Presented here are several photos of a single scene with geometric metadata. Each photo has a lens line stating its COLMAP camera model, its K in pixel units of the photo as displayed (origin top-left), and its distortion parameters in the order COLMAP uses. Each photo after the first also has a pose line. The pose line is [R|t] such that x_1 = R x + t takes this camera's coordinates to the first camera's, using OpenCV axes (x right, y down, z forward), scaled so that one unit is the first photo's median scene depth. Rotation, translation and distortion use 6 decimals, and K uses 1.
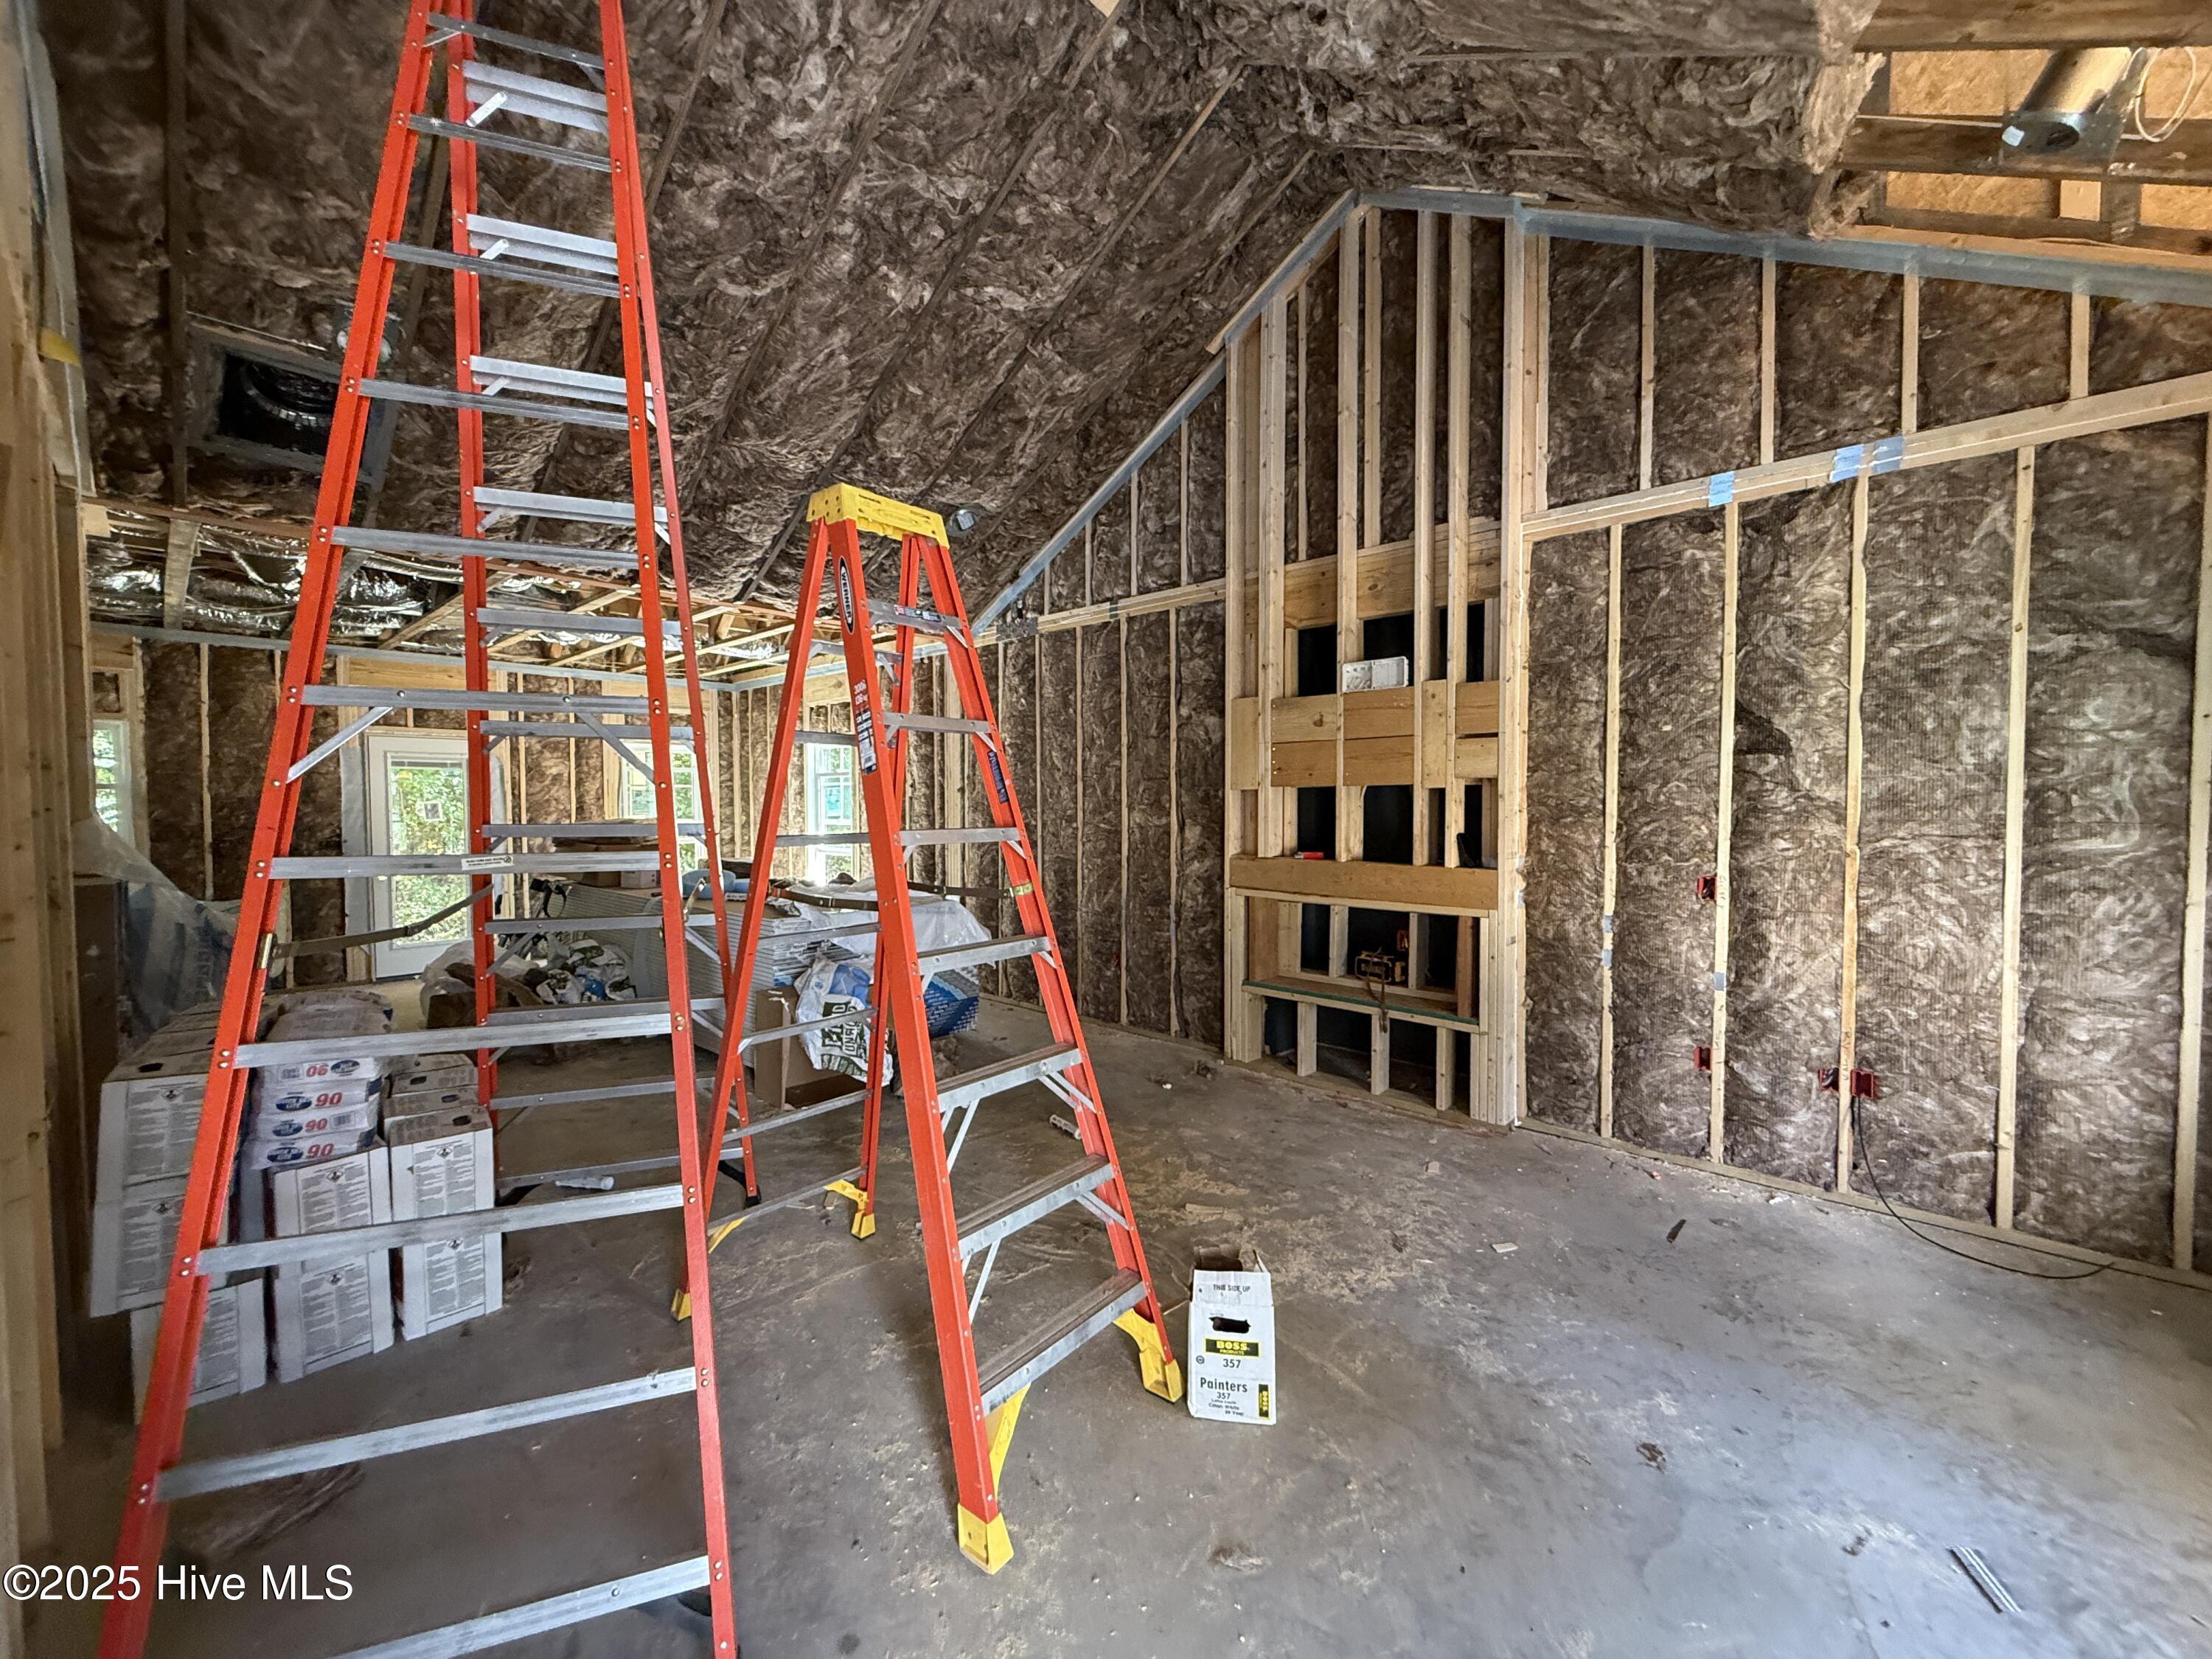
lens RADIAL K [[877.7, 0, 1104.1], [0, 877.7, 832.4], [0, 0, 1]] dist [-0.000759, -0.000022]
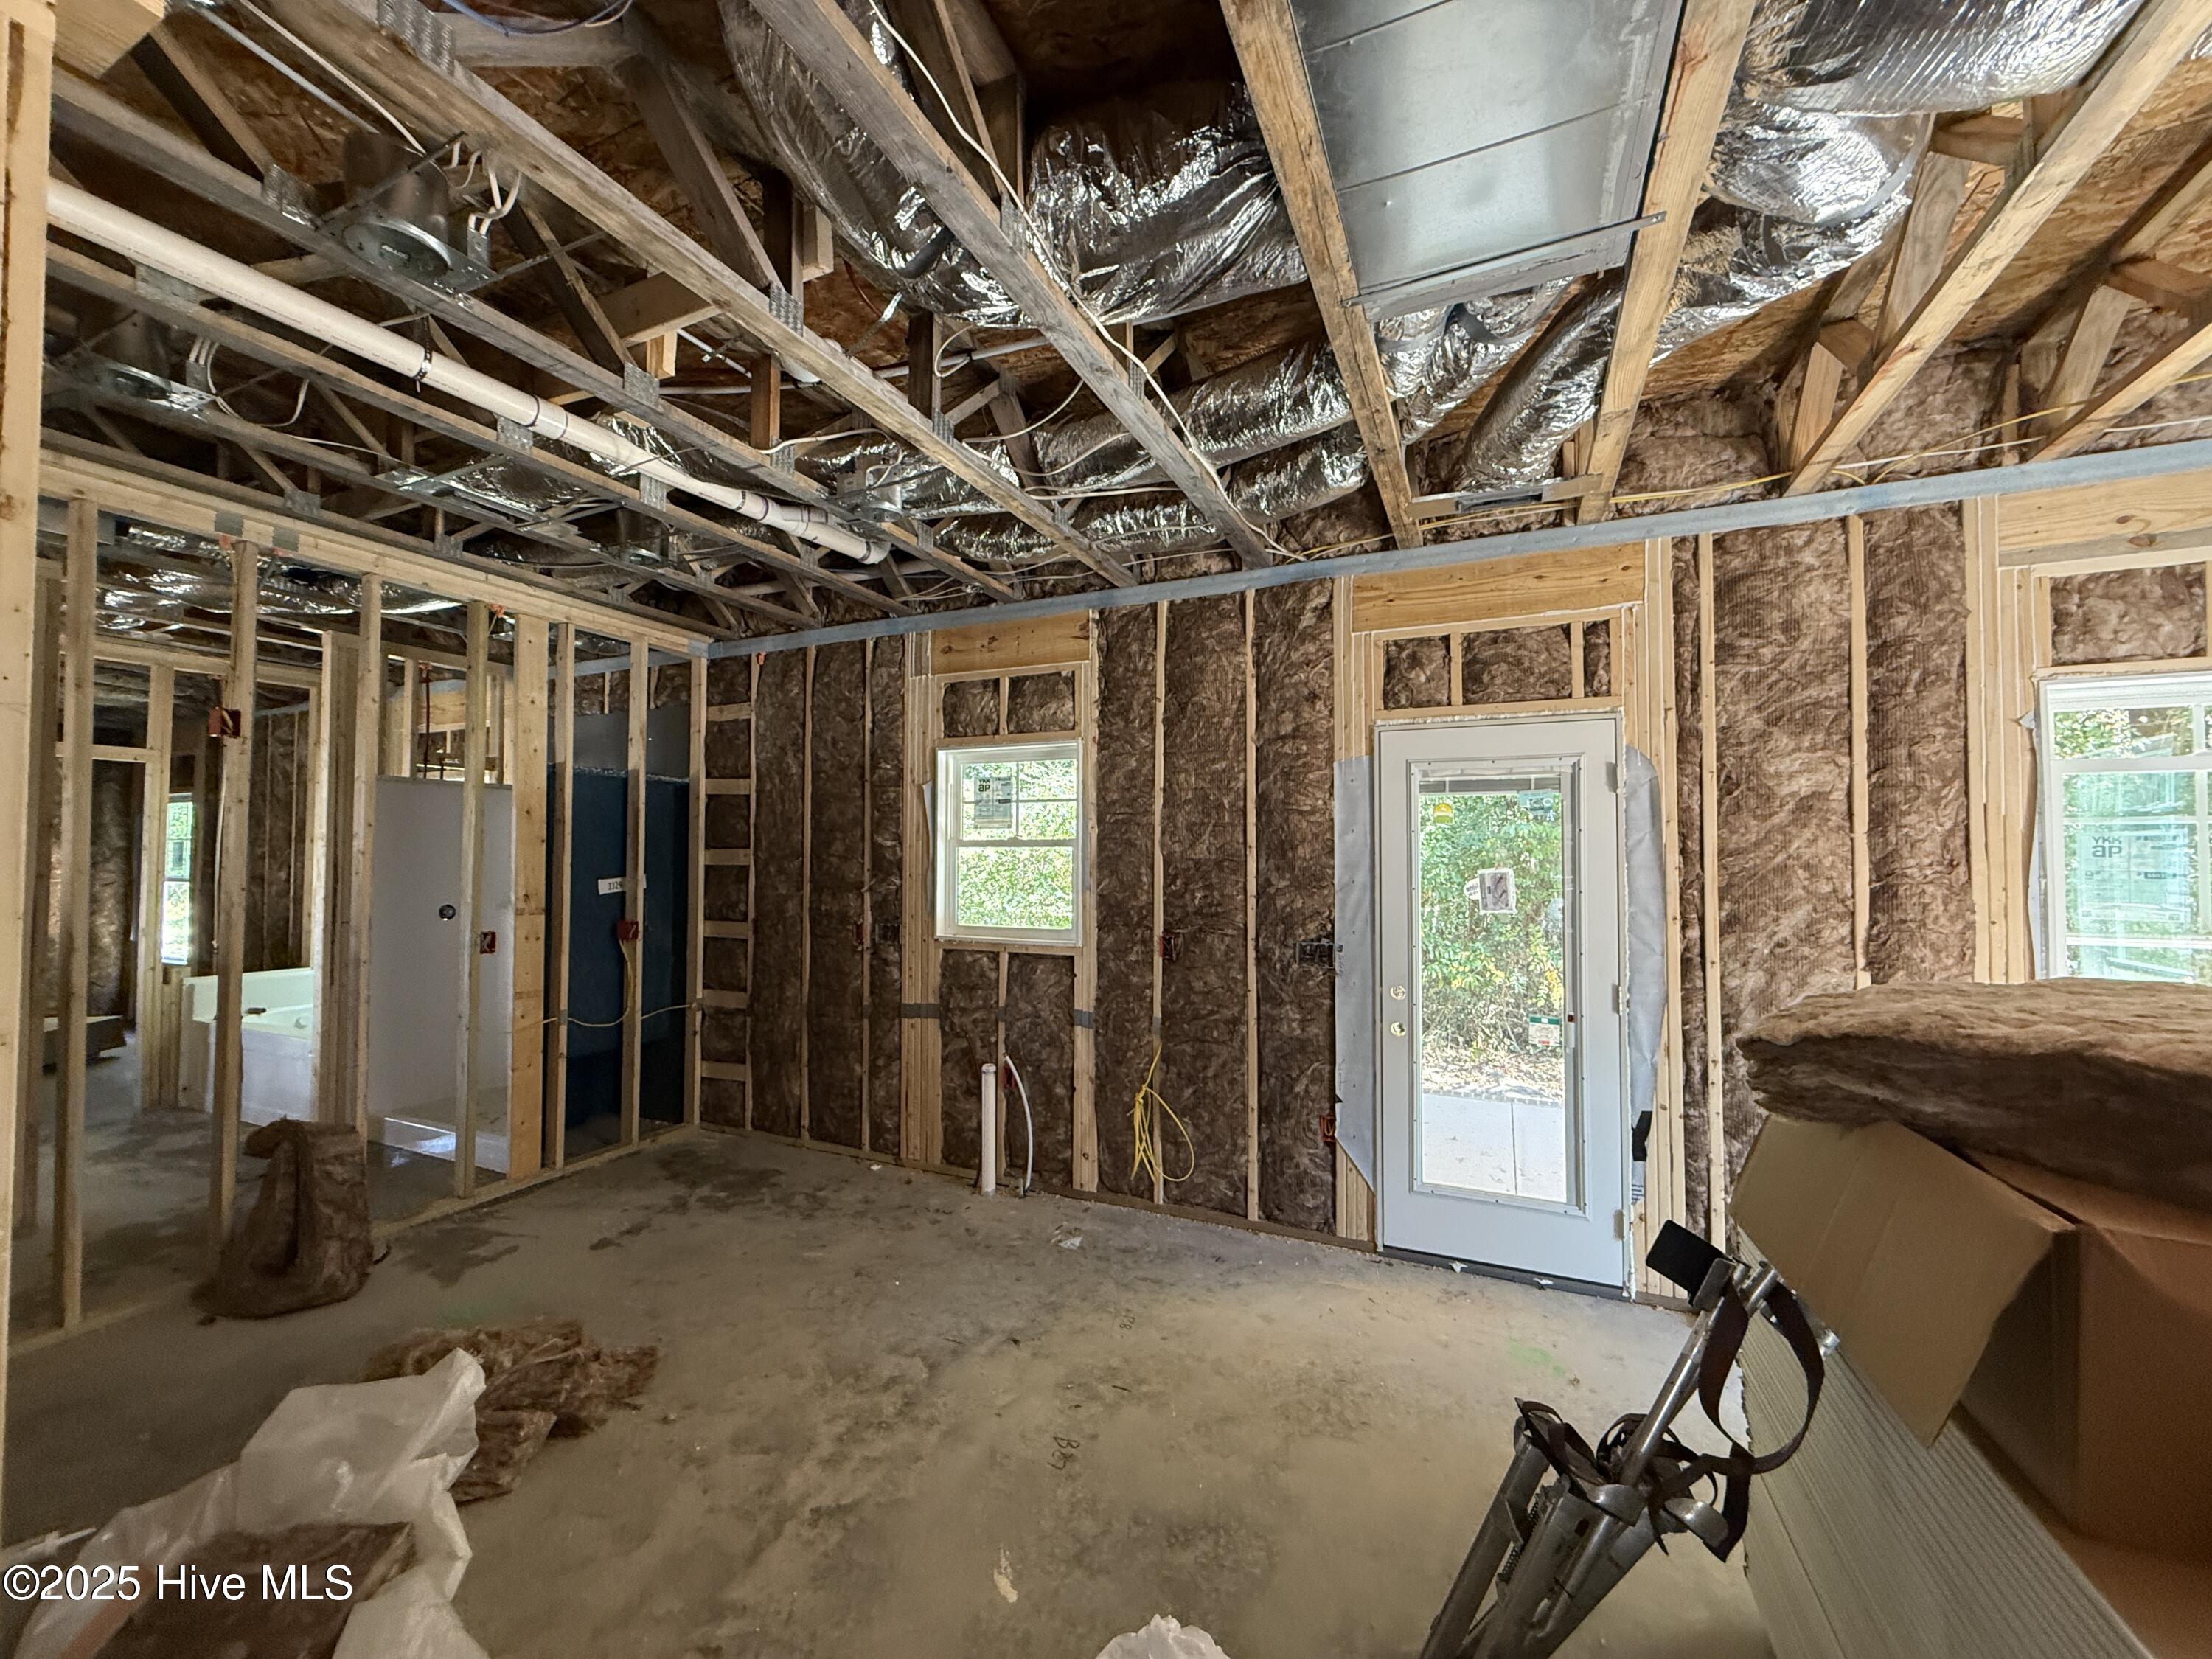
lens RADIAL K [[877.7, 0, 1100.2], [0, 877.7, 833.8], [0, 0, 1]] dist [-0.000759, -0.000022]
pose [[0.308267, -0.019095, -0.951108, -0.432303], [-0.034641, 0.998910, -0.031282, -0.033847], [0.950669, 0.042591, 0.307269, 0.713068]]
